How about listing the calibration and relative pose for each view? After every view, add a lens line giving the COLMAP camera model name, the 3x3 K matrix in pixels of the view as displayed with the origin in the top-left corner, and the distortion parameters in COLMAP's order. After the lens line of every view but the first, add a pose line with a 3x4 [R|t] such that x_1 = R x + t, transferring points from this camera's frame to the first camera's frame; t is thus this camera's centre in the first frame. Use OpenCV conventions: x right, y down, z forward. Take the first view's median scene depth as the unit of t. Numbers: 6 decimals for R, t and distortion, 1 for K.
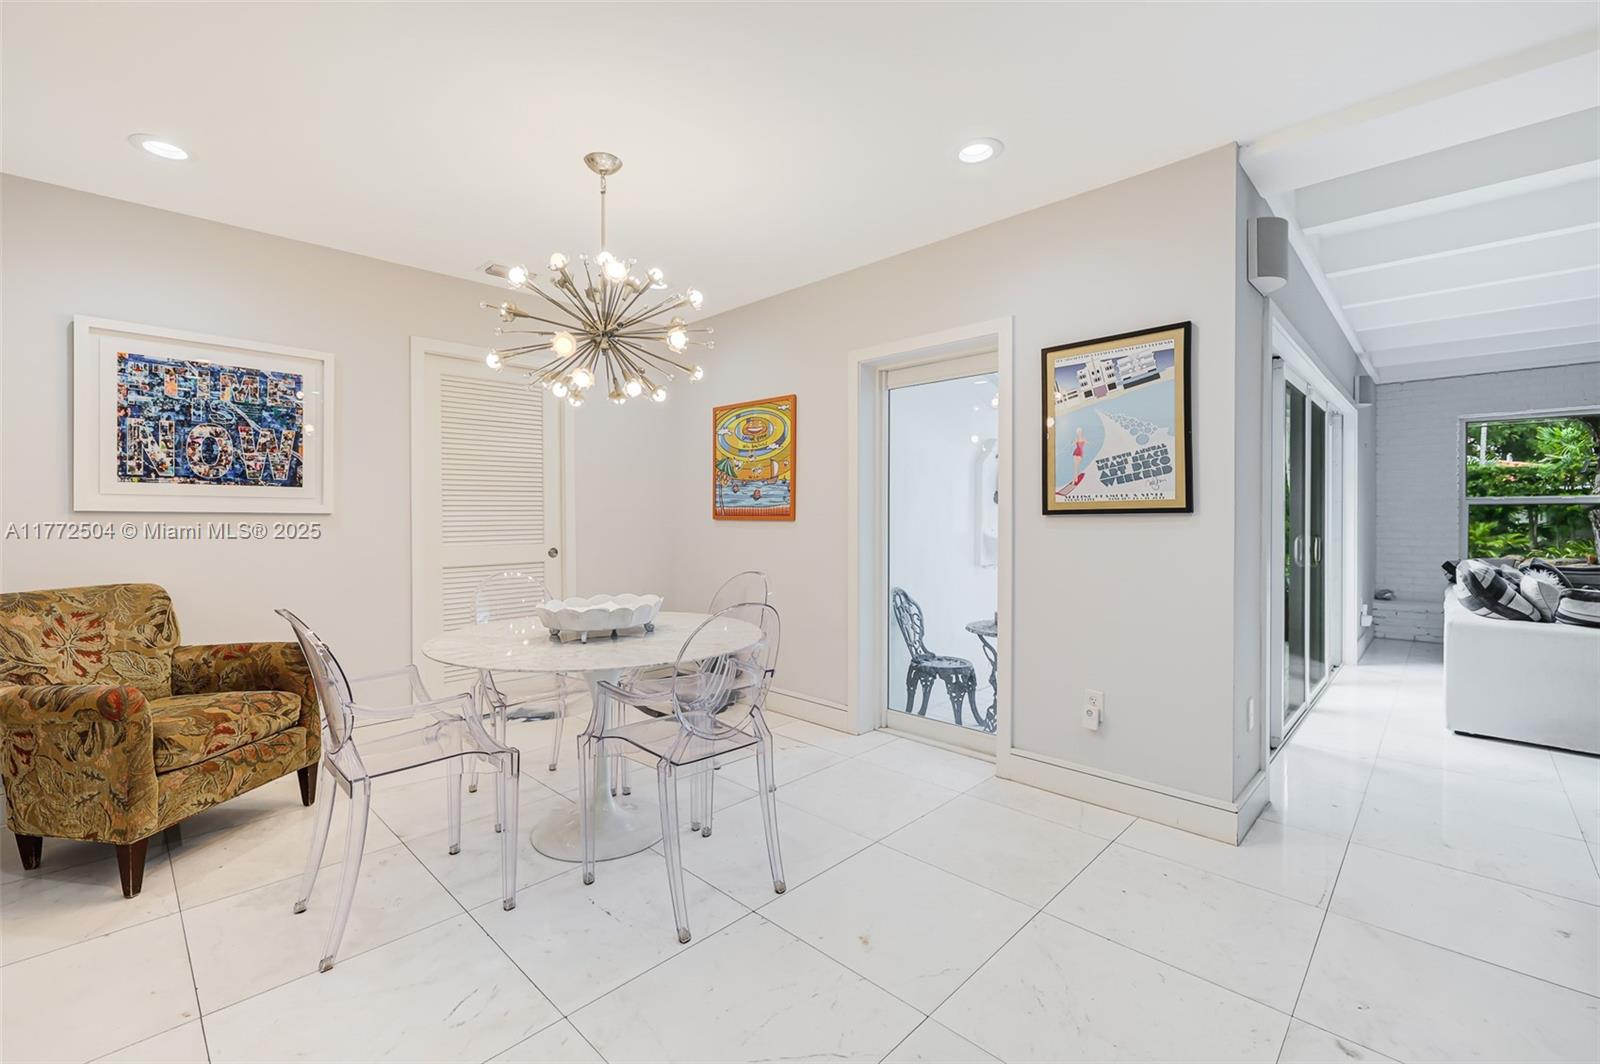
lens RADIAL K [[677.6, 0, 770.5], [0, 677.6, 516.6], [0, 0, 1]] dist [-0.004831, -0.001455]
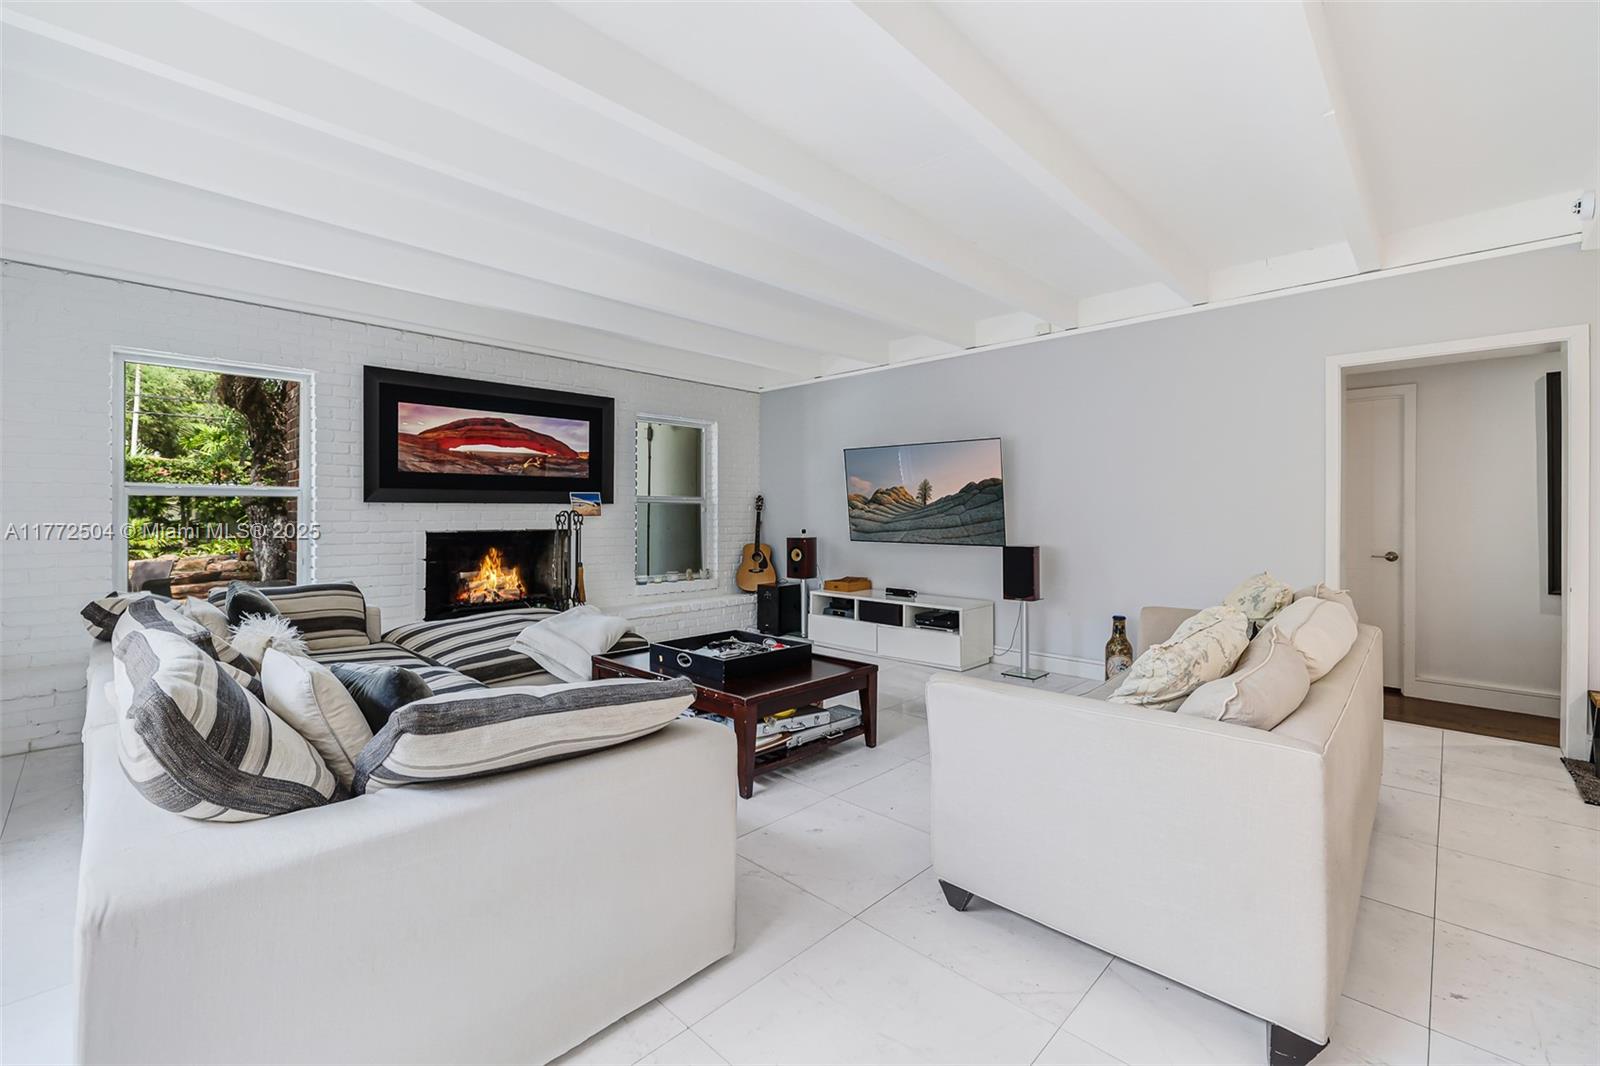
lens RADIAL K [[677.6, 0, 800.5], [0, 677.6, 519.1], [0, 0, 1]] dist [-0.004831, -0.001455]
pose [[-0.026484, -0.005935, 0.999632, 0.952543], [-0.005077, 0.999970, 0.005803, -0.005769], [-0.999636, -0.004921, -0.026513, 0.942306]]
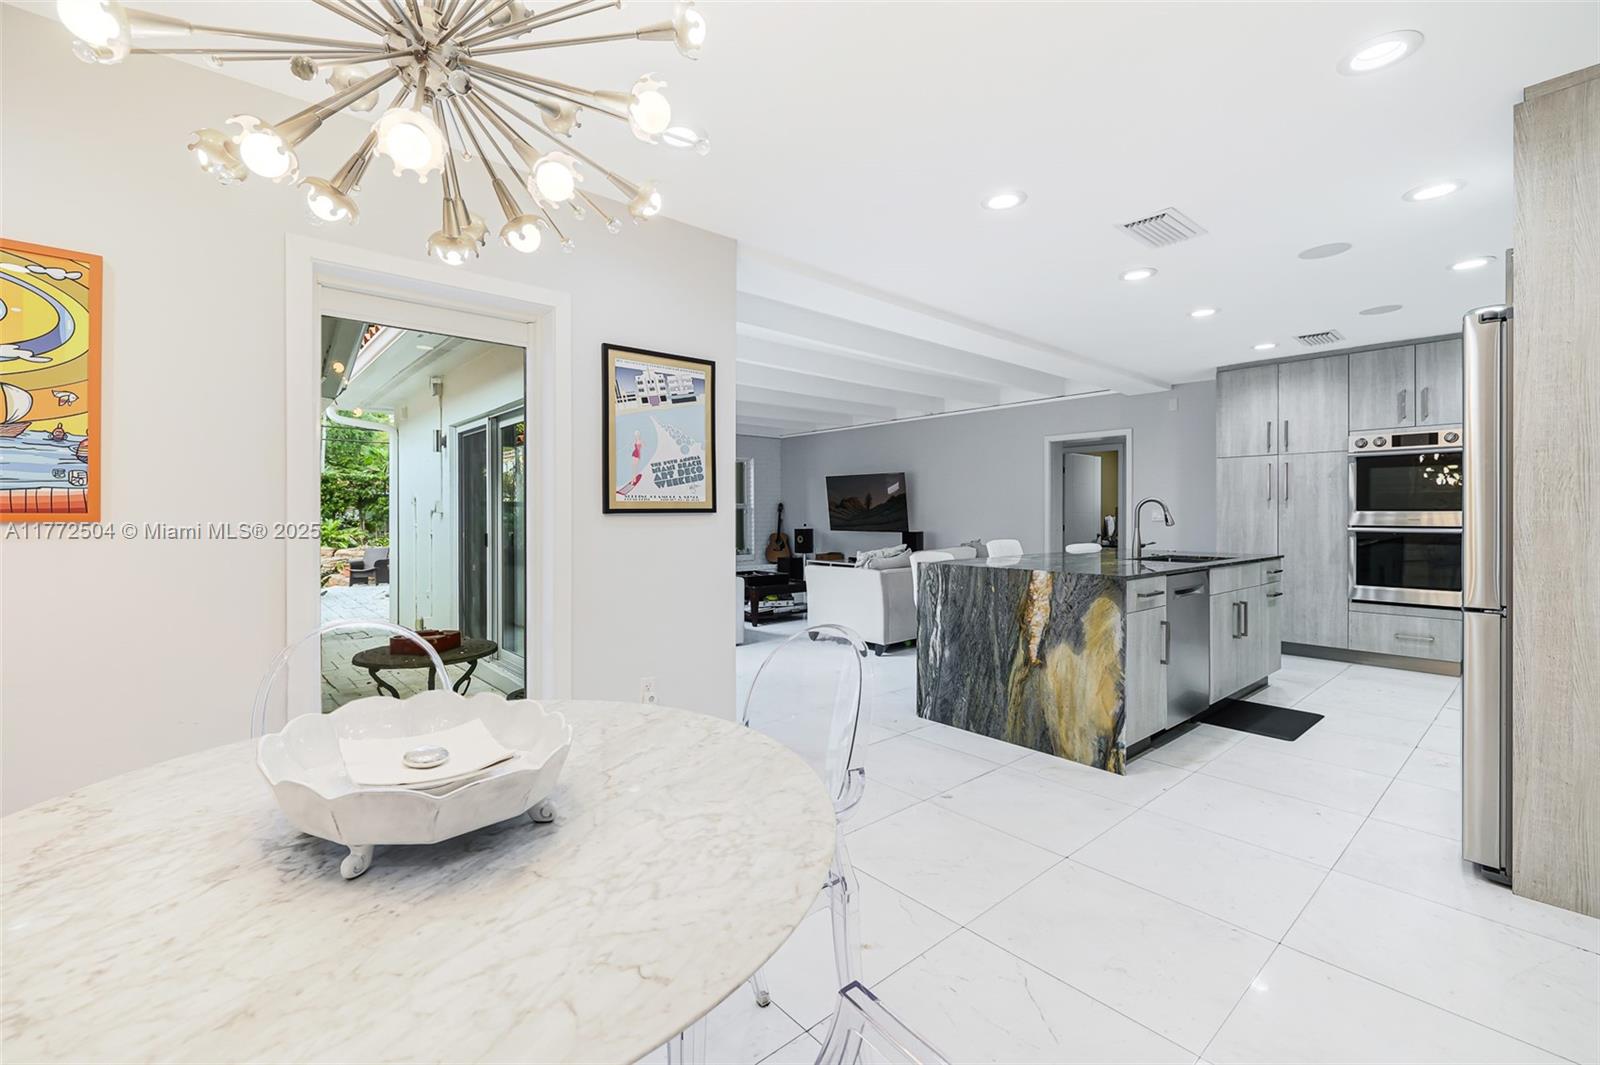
lens RADIAL K [[677.6, 0, 793.1], [0, 677.6, 520.6], [0, 0, 1]] dist [-0.004831, -0.001455]
pose [[0.066479, -0.006401, 0.997767, -0.567771], [-0.002341, 0.999976, 0.006571, 0.000755], [-0.997785, -0.002773, 0.066462, 0.680009]]
